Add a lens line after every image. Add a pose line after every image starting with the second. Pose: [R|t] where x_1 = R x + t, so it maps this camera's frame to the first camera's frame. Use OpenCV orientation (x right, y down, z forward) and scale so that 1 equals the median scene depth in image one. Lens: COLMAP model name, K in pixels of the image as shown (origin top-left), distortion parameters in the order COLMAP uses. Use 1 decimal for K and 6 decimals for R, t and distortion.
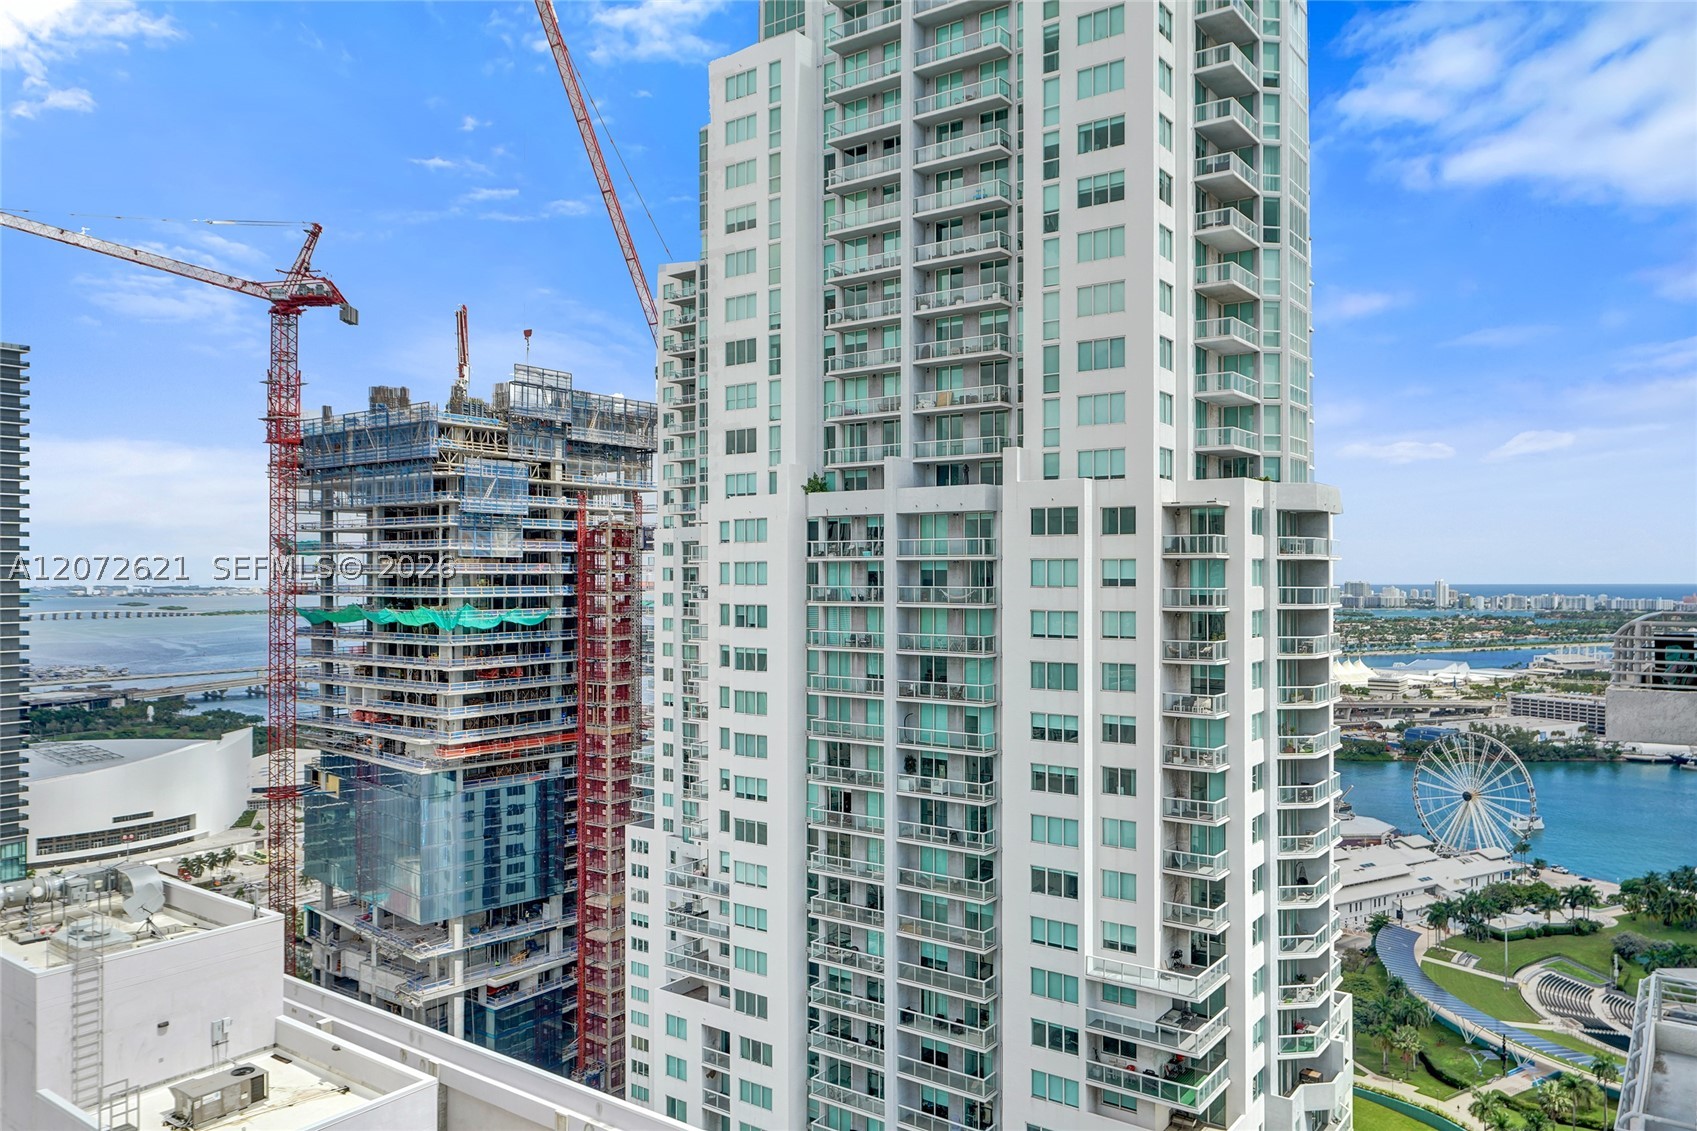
lens RADIAL K [[1194.5, 0, 845.7], [0, 1194.5, 567.8], [0, 0, 1]] dist [0.000541, 0.002110]
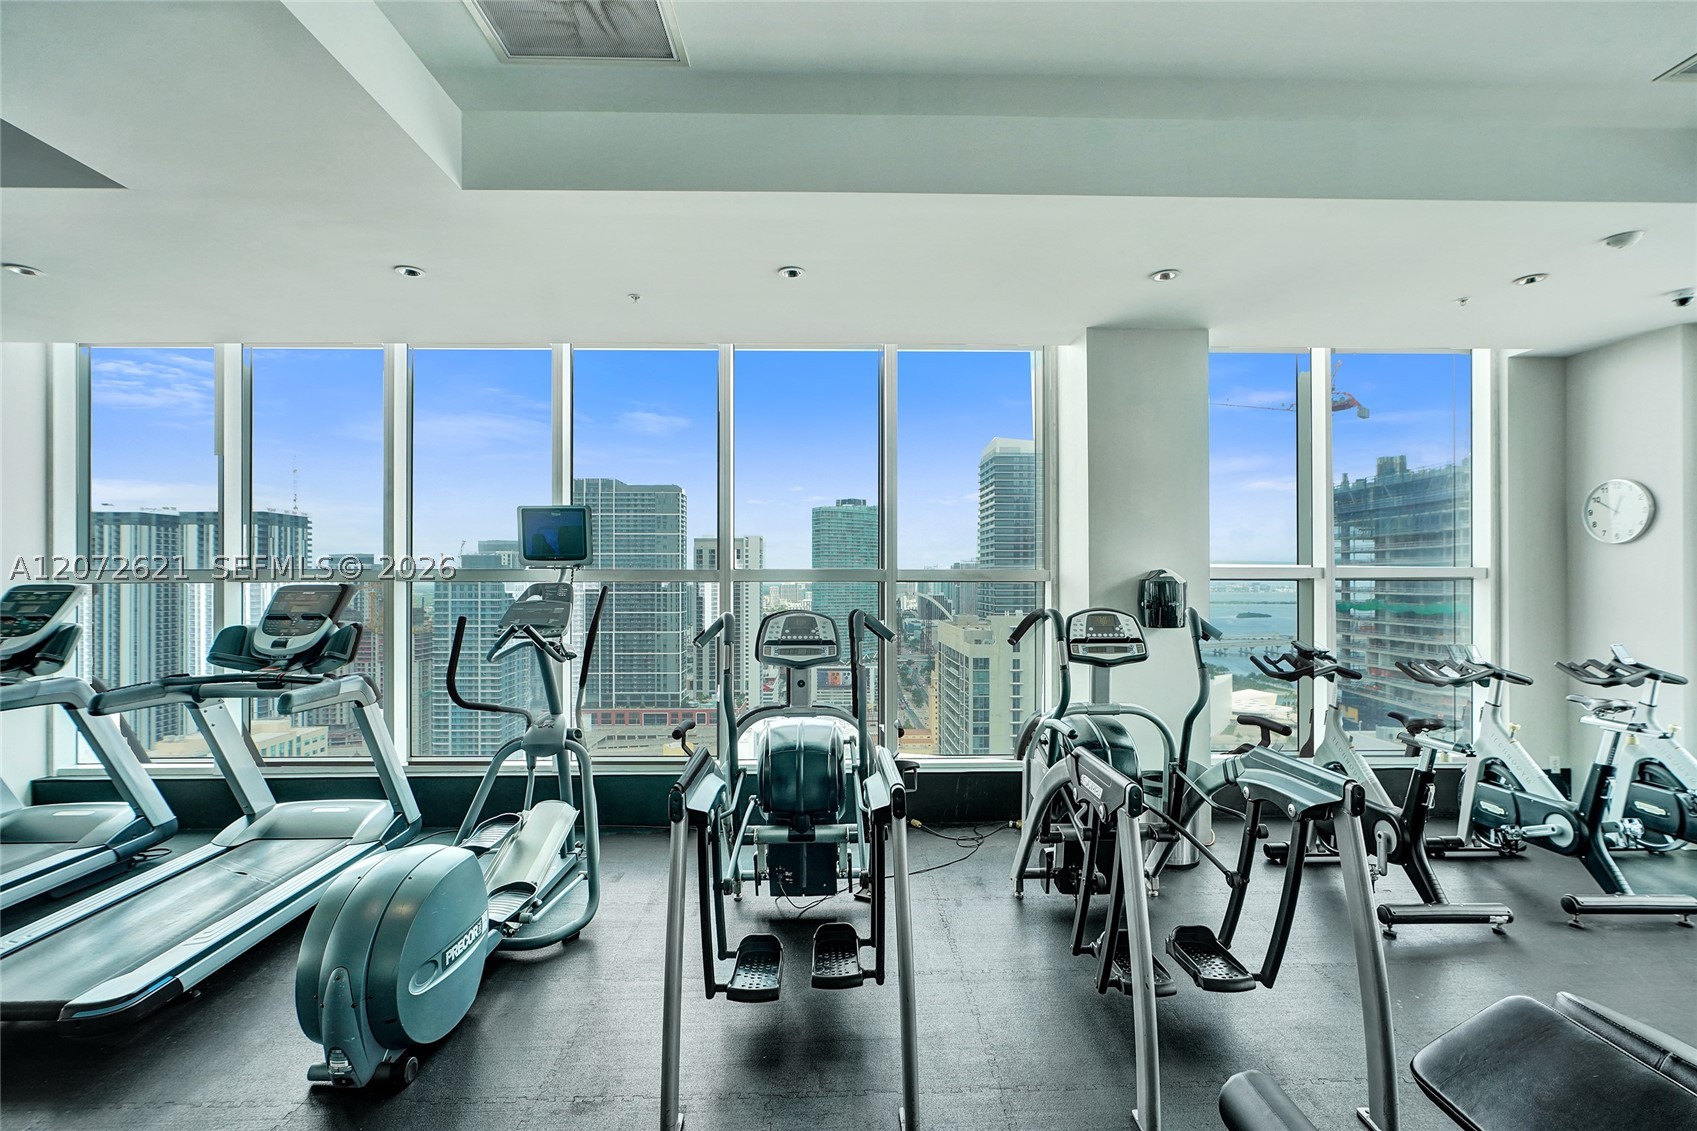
lens RADIAL K [[749.1, 0, 843.2], [0, 749.1, 572.8], [0, 0, 1]] dist [-0.016853, 0.007378]
pose [[0.606363, -0.004117, -0.795177, -0.061450], [0.001938, 0.999991, -0.003699, -0.001081], [0.795186, 0.000701, 0.606366, -0.135212]]
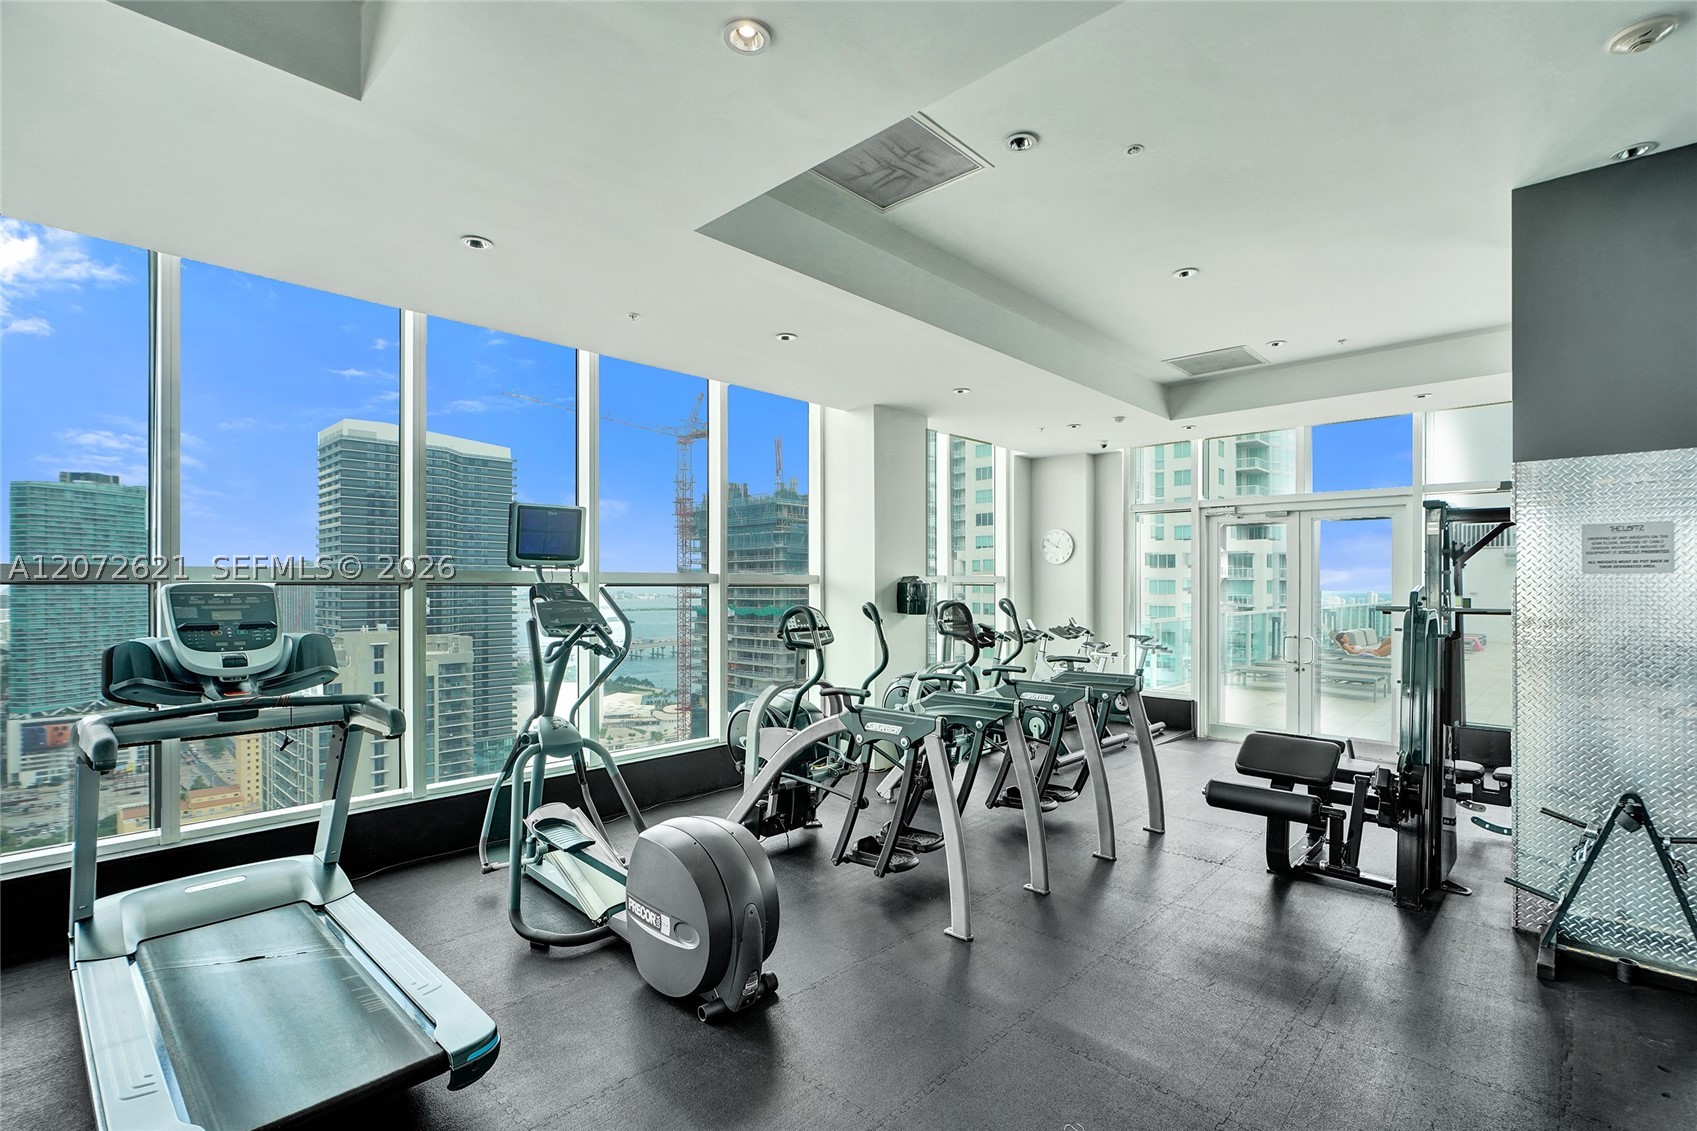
lens RADIAL K [[780.2, 0, 845.3], [0, 780.2, 583.8], [0, 0, 1]] dist [-0.007895, 0.001136]
pose [[0.991112, -0.000337, -0.133029, -0.074778], [0.000426, 1.000000, 0.000637, -0.000879], [0.133029, -0.000688, 0.991112, -0.153246]]
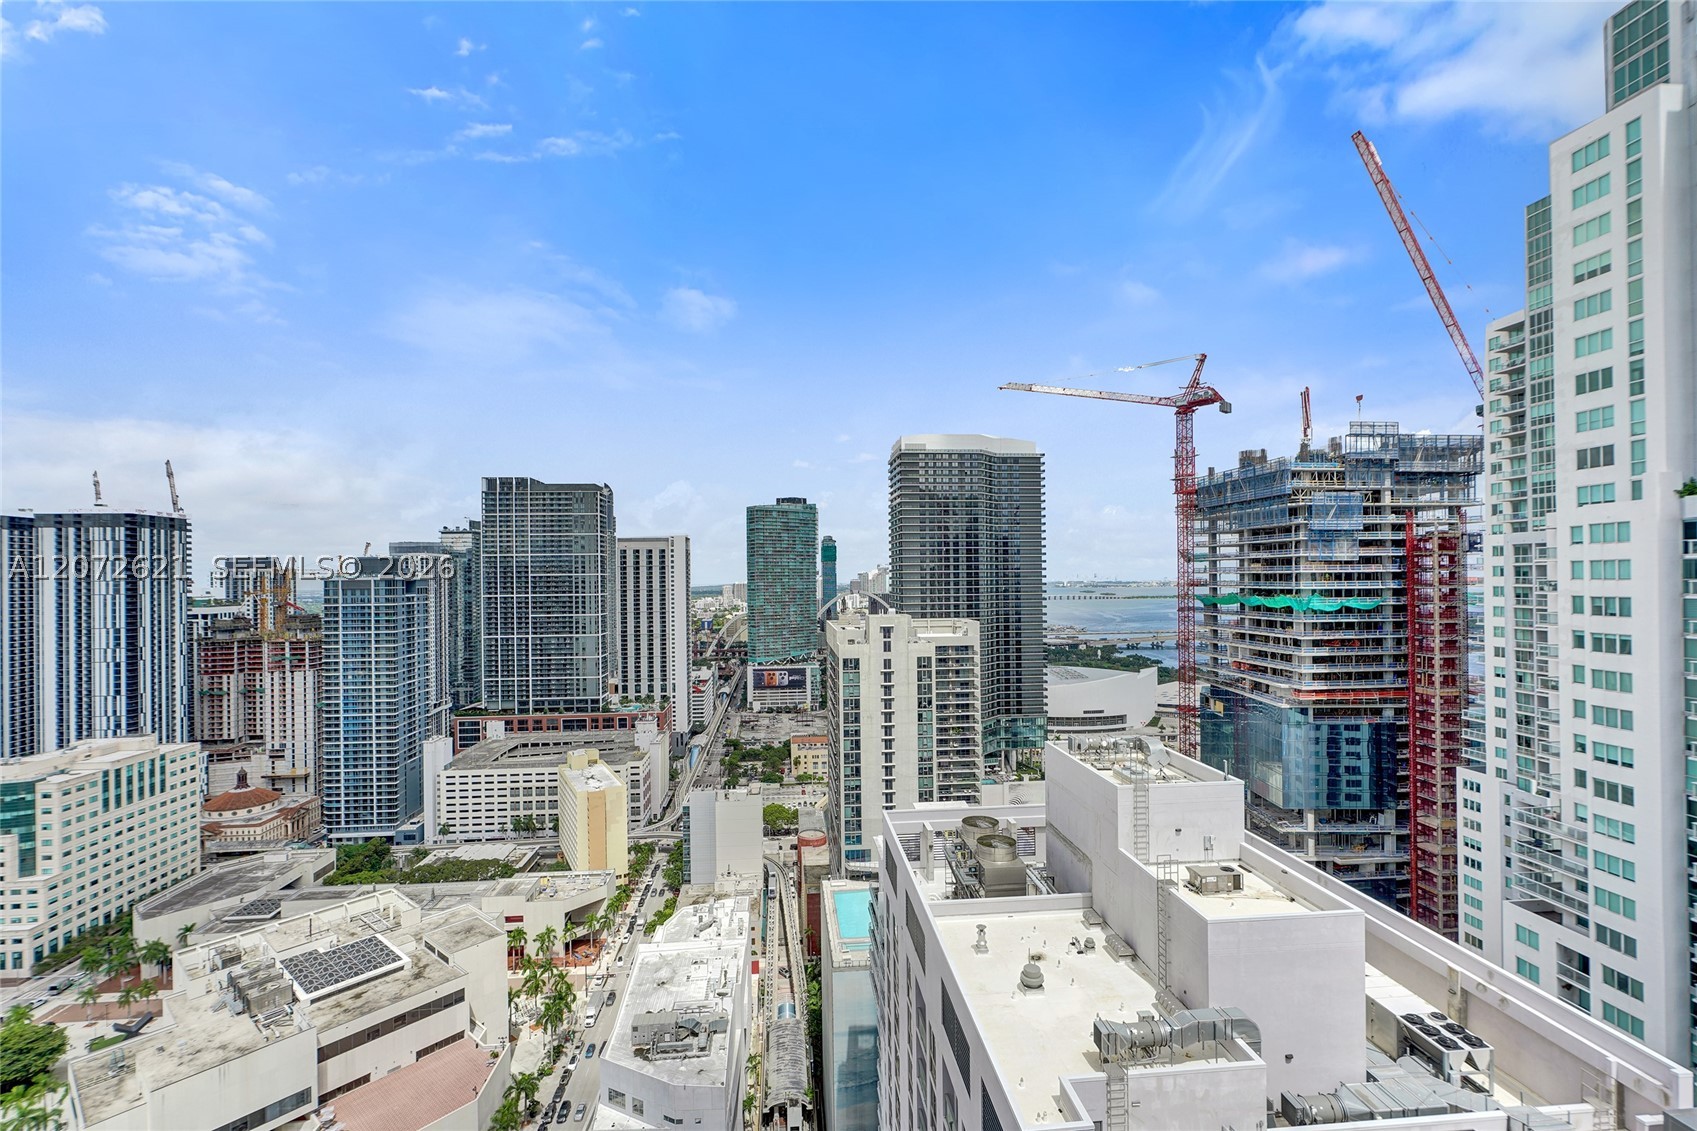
lens RADIAL K [[749.1, 0, 843.2], [0, 749.1, 572.8], [0, 0, 1]] dist [-0.016853, 0.007378]
pose [[0.657242, -0.009760, -0.753616, -0.013038], [0.012857, 0.999916, -0.001736, -0.000360], [0.753570, -0.008548, 0.657312, -0.018920]]
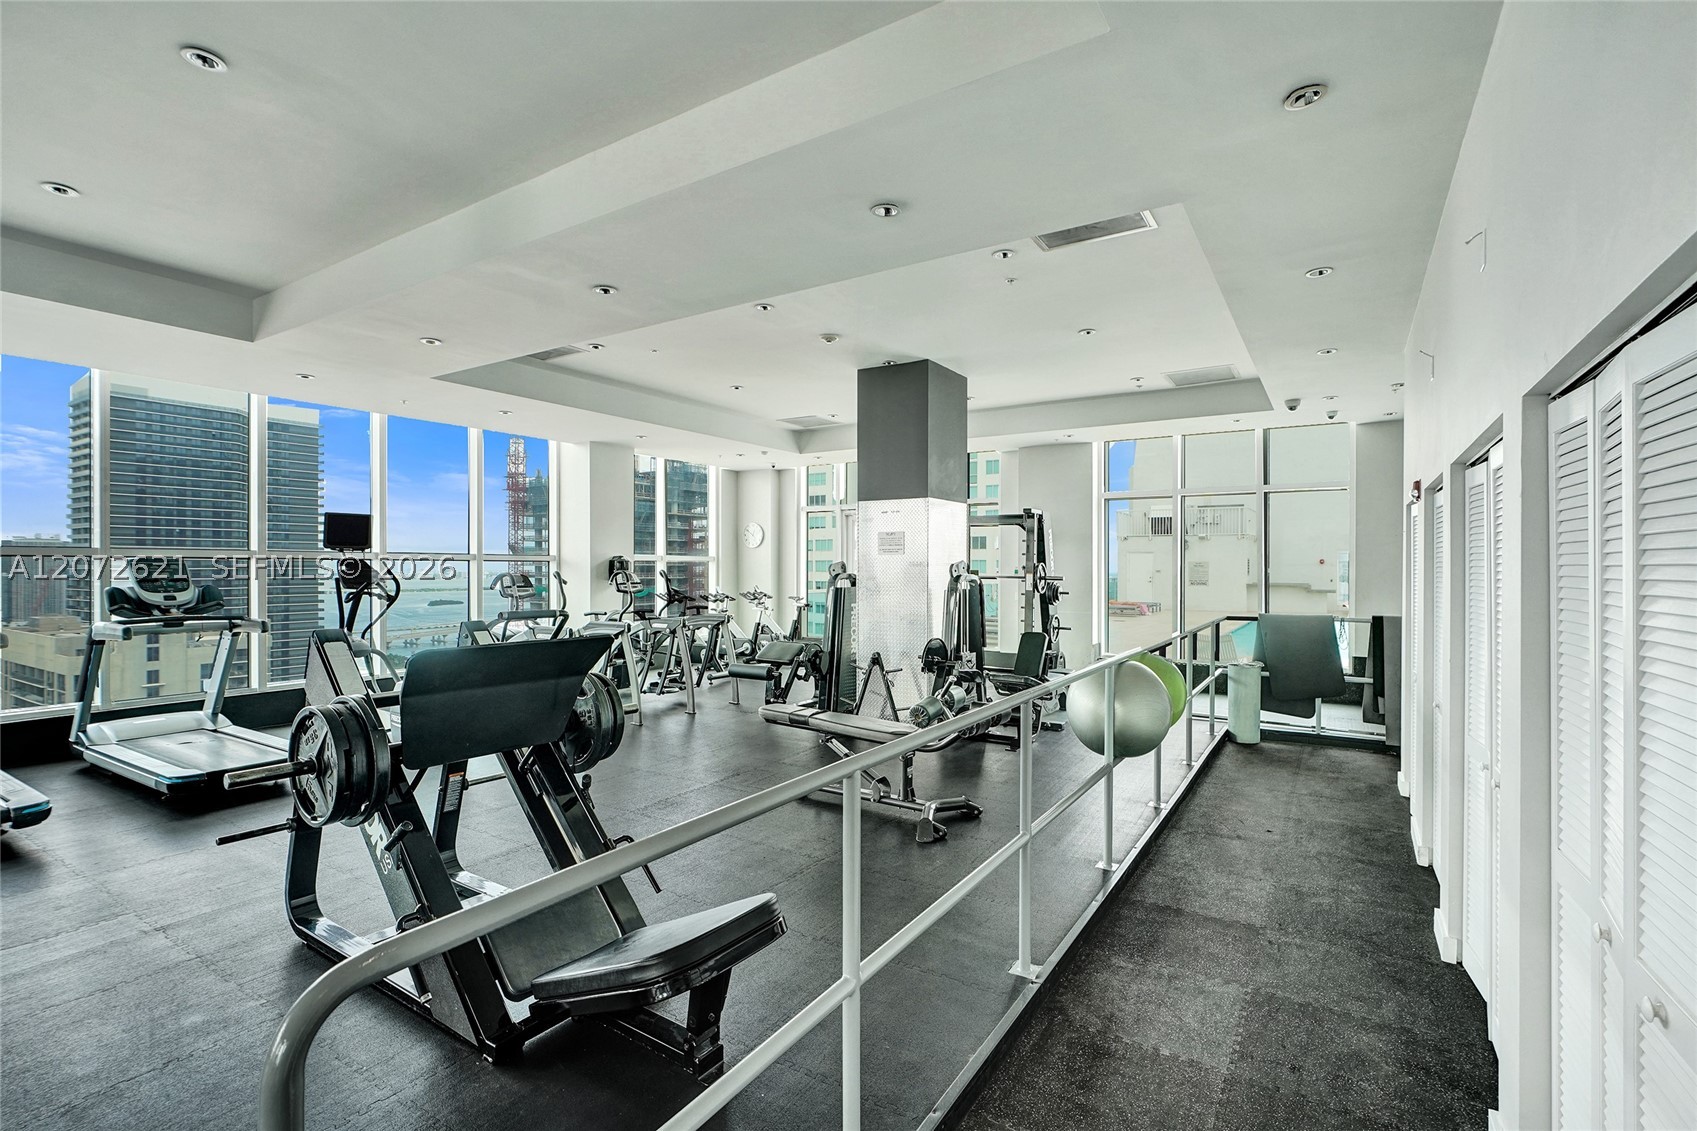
lens RADIAL K [[784.5, 0, 843.2], [0, 784.5, 569.1], [0, 0, 1]] dist [-0.018362, 0.009329]
pose [[0.998467, 0.002885, 0.055279, -0.061378], [-0.003345, 0.999960, 0.008239, -0.000764], [-0.055253, -0.008411, 0.998437, -0.176344]]
